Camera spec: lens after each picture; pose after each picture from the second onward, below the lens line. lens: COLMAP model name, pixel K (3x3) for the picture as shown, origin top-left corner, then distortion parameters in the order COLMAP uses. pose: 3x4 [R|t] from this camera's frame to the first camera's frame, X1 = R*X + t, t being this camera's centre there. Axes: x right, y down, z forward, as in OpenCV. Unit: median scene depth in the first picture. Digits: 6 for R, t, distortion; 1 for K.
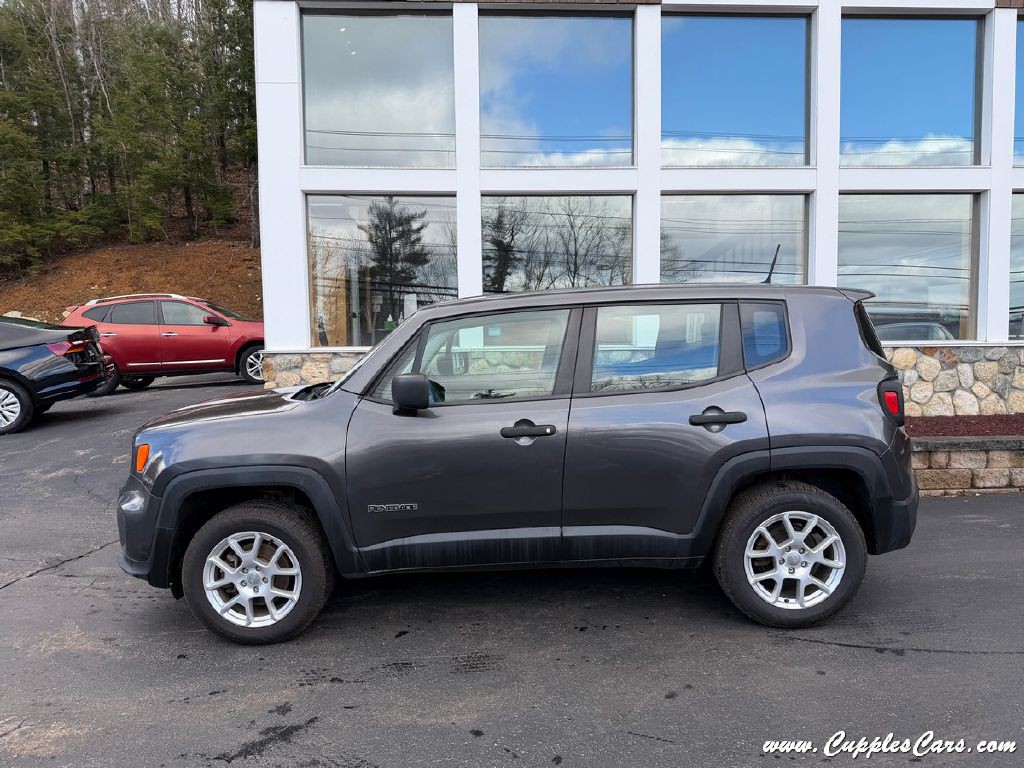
lens RADIAL K [[718.6, 0, 516.1], [0, 718.6, 381.9], [0, 0, 1]] dist [0.090537, -0.129466]
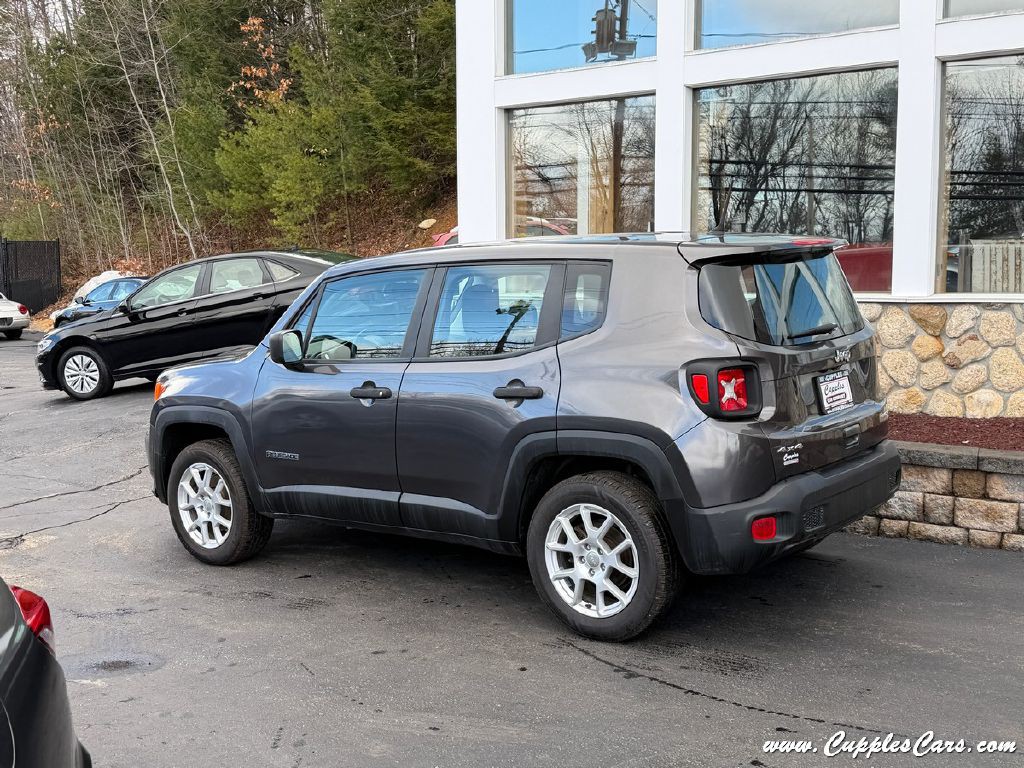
lens RADIAL K [[1174.4, 0, 512.0], [0, 1174.4, 384.0], [0, 0, 1]] dist [0.135797, -0.016224]
pose [[0.786204, 0.063889, -0.614656, 1.147405], [-0.033785, 0.997598, 0.060479, -0.048083], [0.617043, -0.026783, 0.786473, -0.163414]]
